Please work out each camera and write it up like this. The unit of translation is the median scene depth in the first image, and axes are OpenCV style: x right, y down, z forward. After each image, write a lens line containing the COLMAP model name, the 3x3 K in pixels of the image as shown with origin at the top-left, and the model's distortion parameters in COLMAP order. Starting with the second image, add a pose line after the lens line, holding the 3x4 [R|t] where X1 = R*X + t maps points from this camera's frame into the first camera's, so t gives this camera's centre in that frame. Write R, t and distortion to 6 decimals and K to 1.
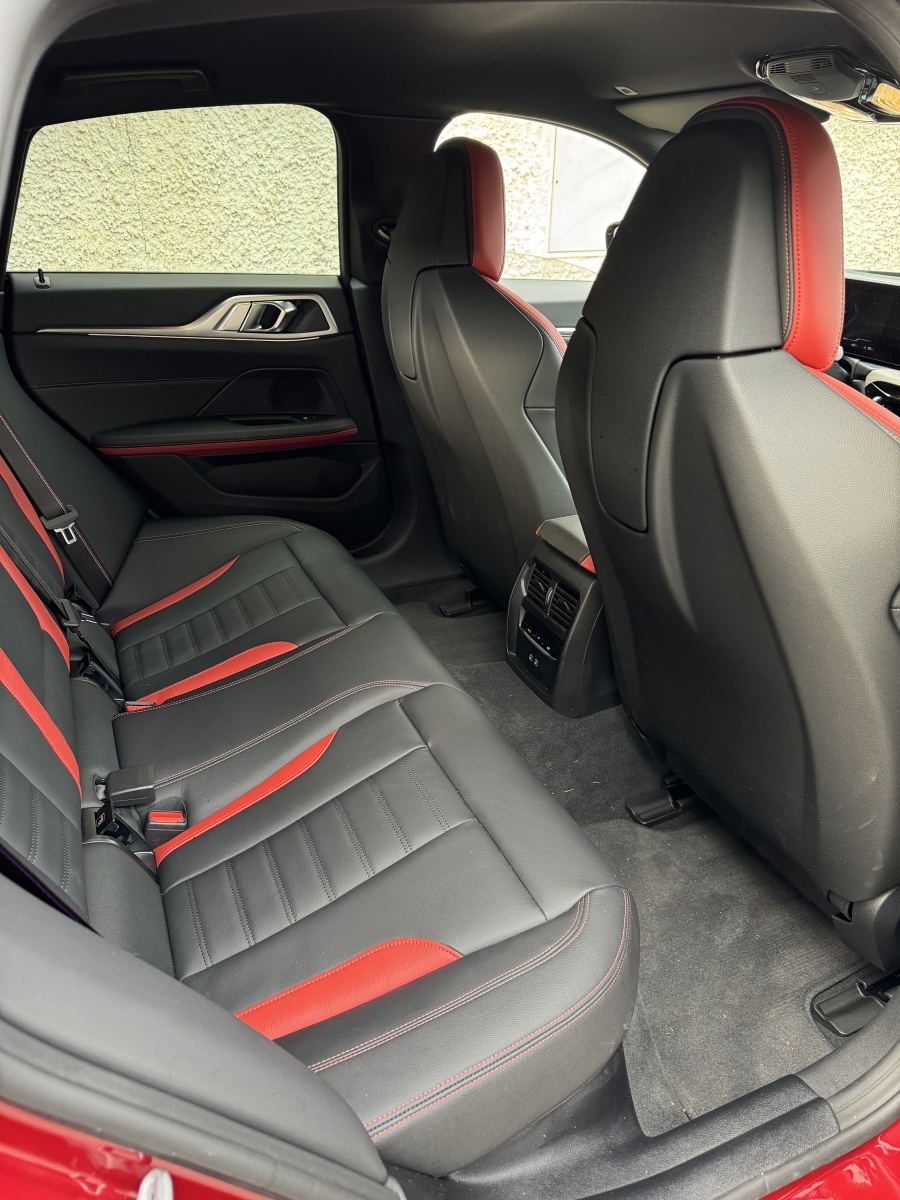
lens RADIAL K [[868.4, 0, 503.4], [0, 868.4, 609.0], [0, 0, 1]] dist [0.037494, -0.053657]
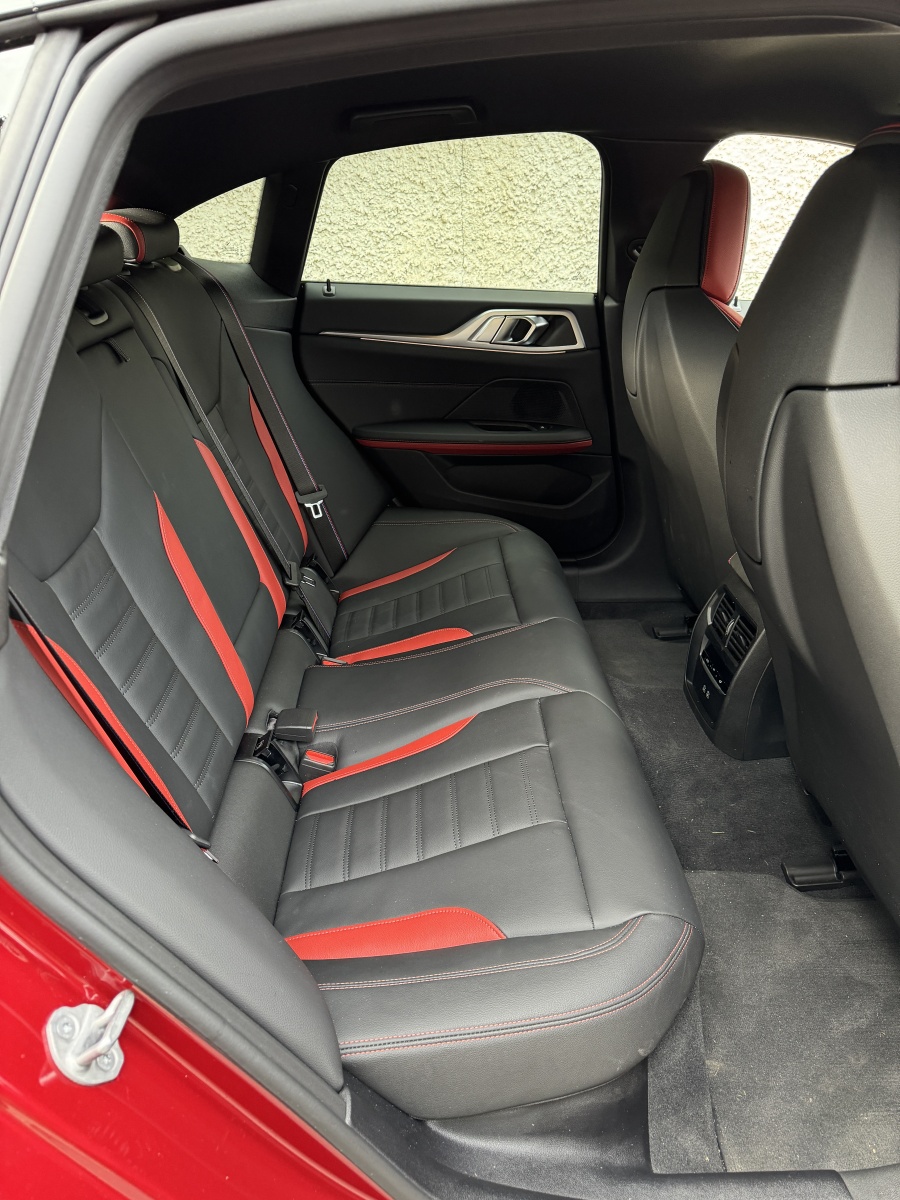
lens RADIAL K [[868.4, 0, 456.7], [0, 868.4, 605.3], [0, 0, 1]] dist [0.037494, -0.053657]
pose [[0.927484, 0.153502, -0.340898, 0.099817], [-0.160587, 0.986993, 0.007521, 0.001859], [0.337618, 0.047768, 0.940070, -0.013430]]
